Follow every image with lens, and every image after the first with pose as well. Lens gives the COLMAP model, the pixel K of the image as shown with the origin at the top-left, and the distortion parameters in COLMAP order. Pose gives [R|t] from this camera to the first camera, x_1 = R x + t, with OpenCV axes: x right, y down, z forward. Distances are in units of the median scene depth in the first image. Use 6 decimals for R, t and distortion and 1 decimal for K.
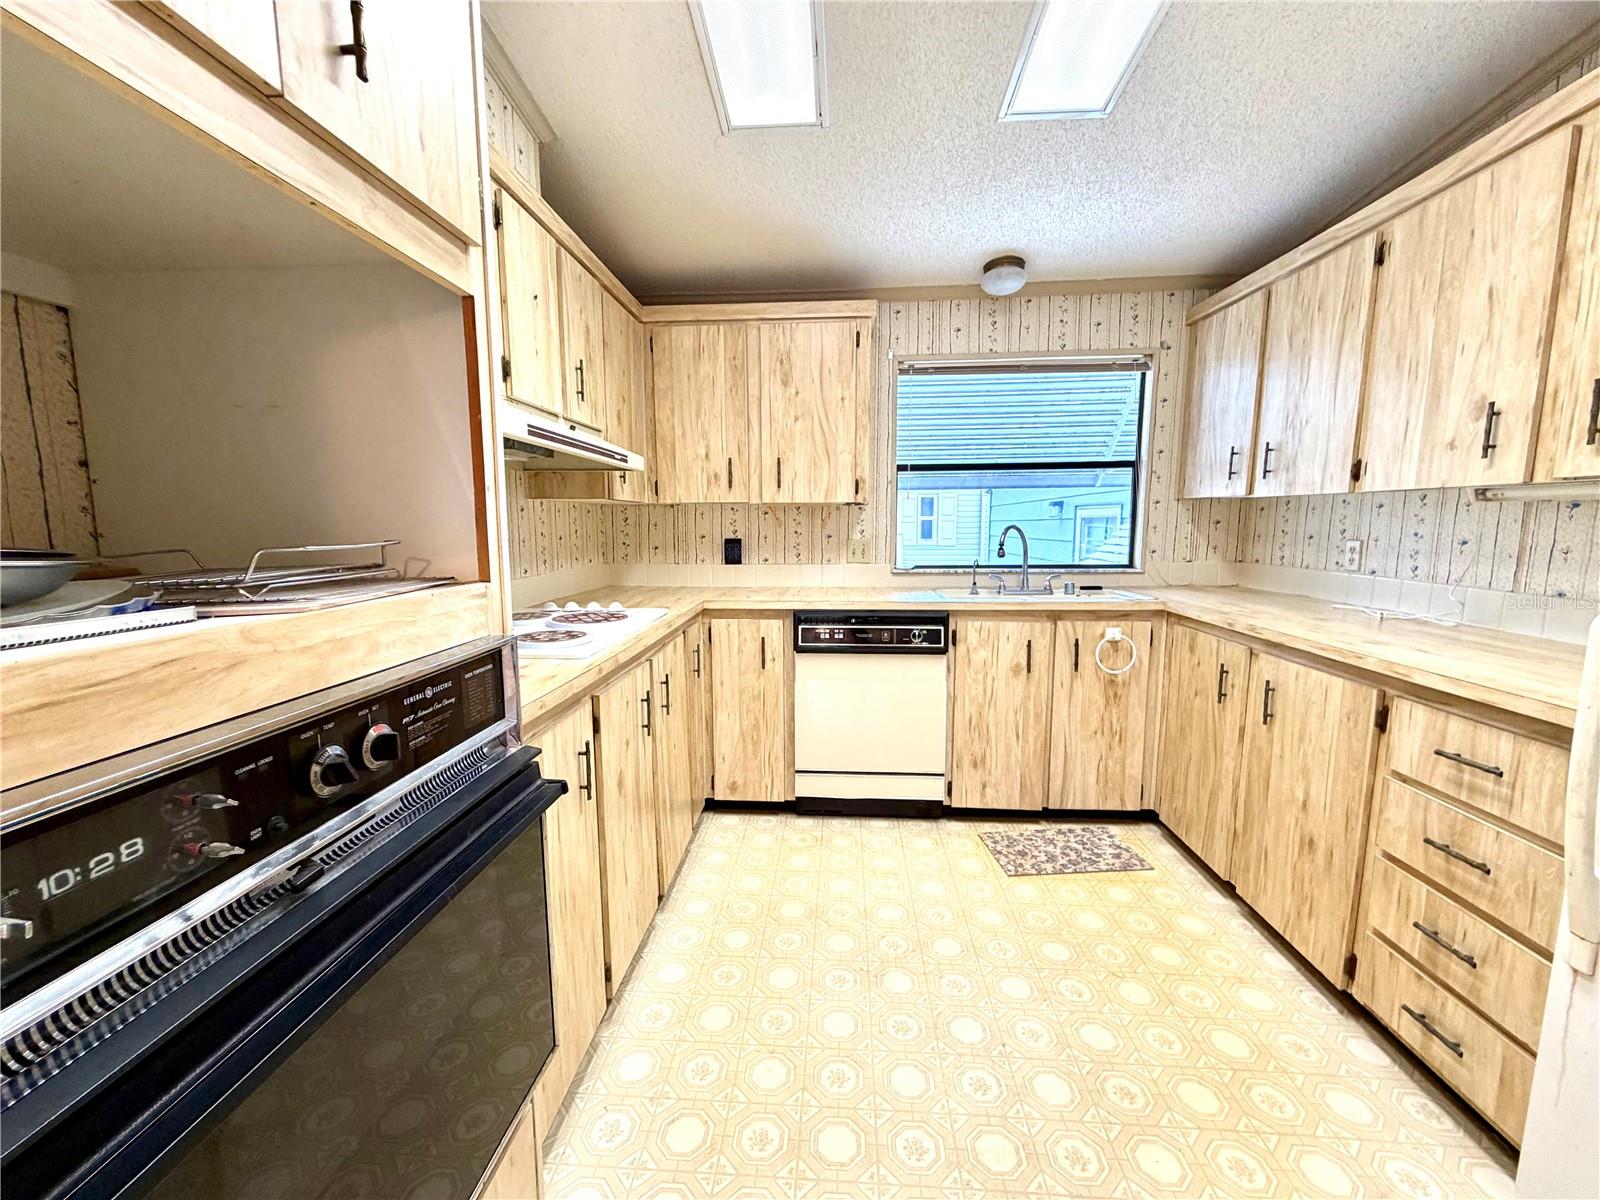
lens RADIAL K [[637.0, 0, 795.5], [0, 637.0, 600.4], [0, 0, 1]] dist [0.000991, -0.000312]
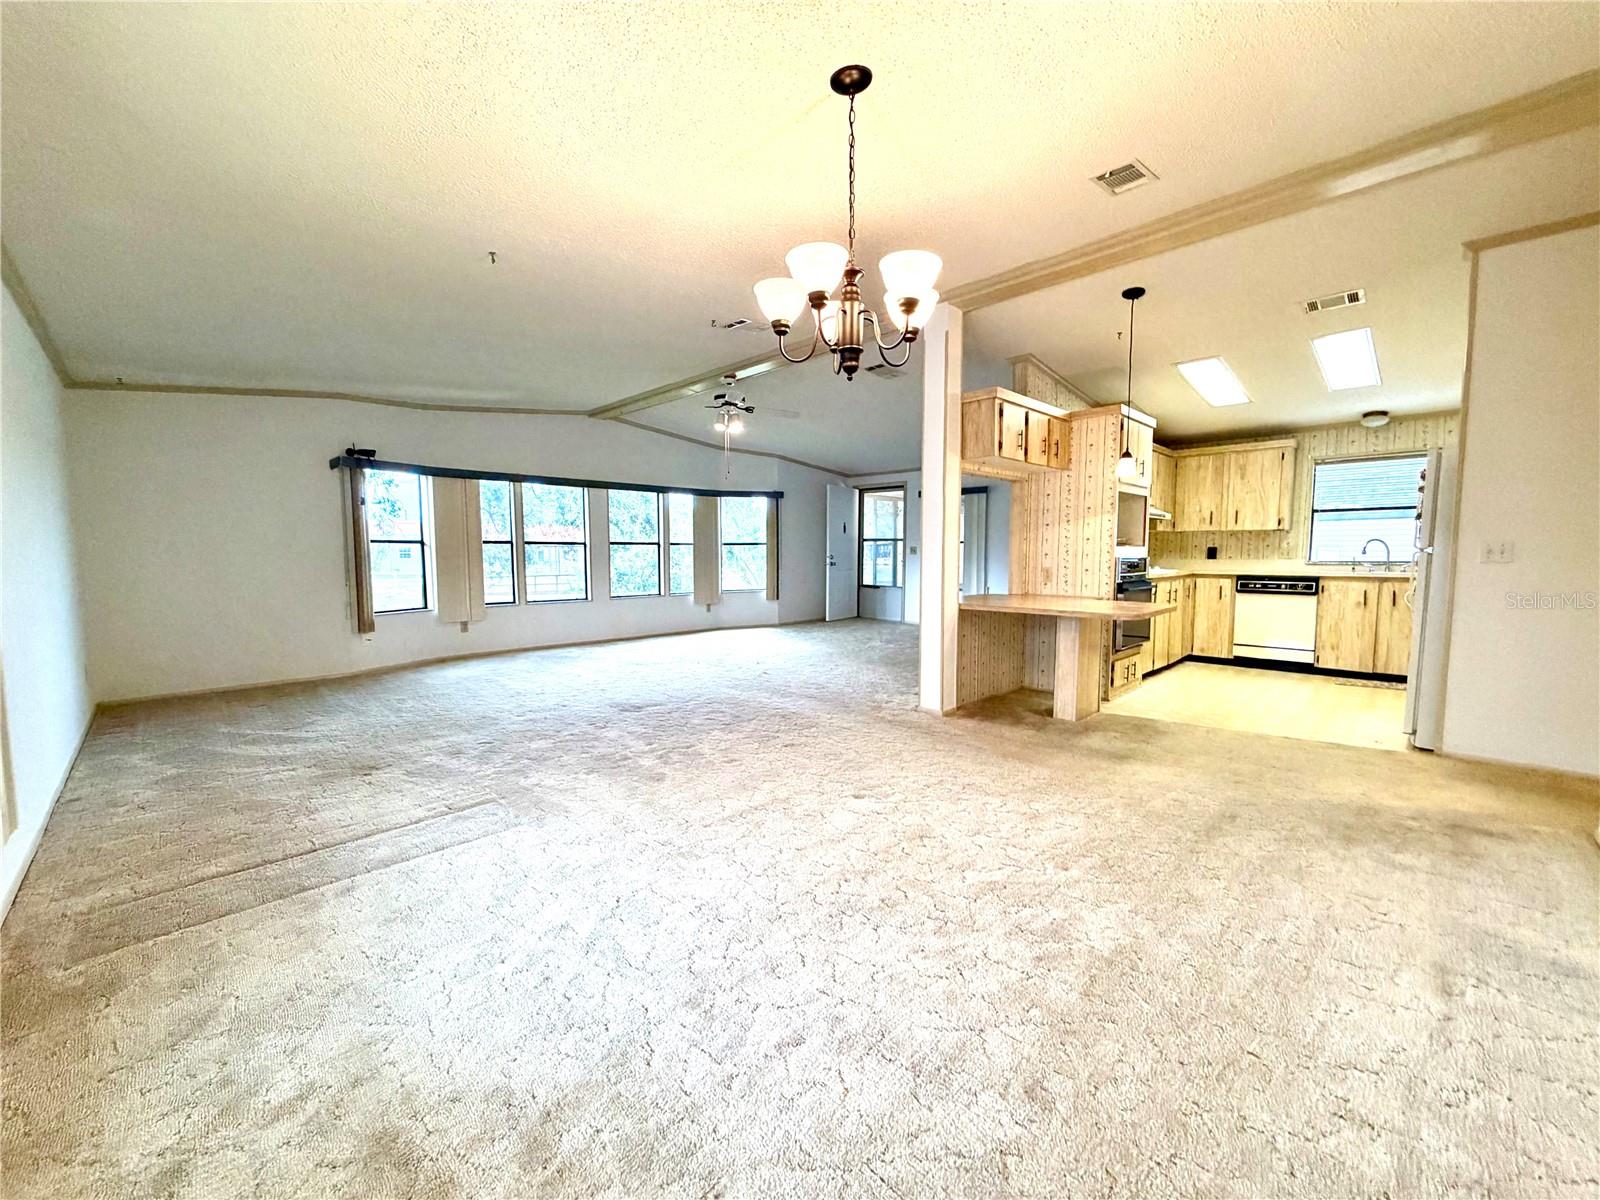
lens RADIAL K [[637.0, 0, 795.5], [0, 637.0, 600.4], [0, 0, 1]] dist [0.000991, -0.000312]
pose [[0.748915, 0.052431, -0.660588, 0.328116], [-0.083508, 0.996385, -0.015591, 0.275145], [0.657383, 0.066841, 0.750587, -1.803764]]
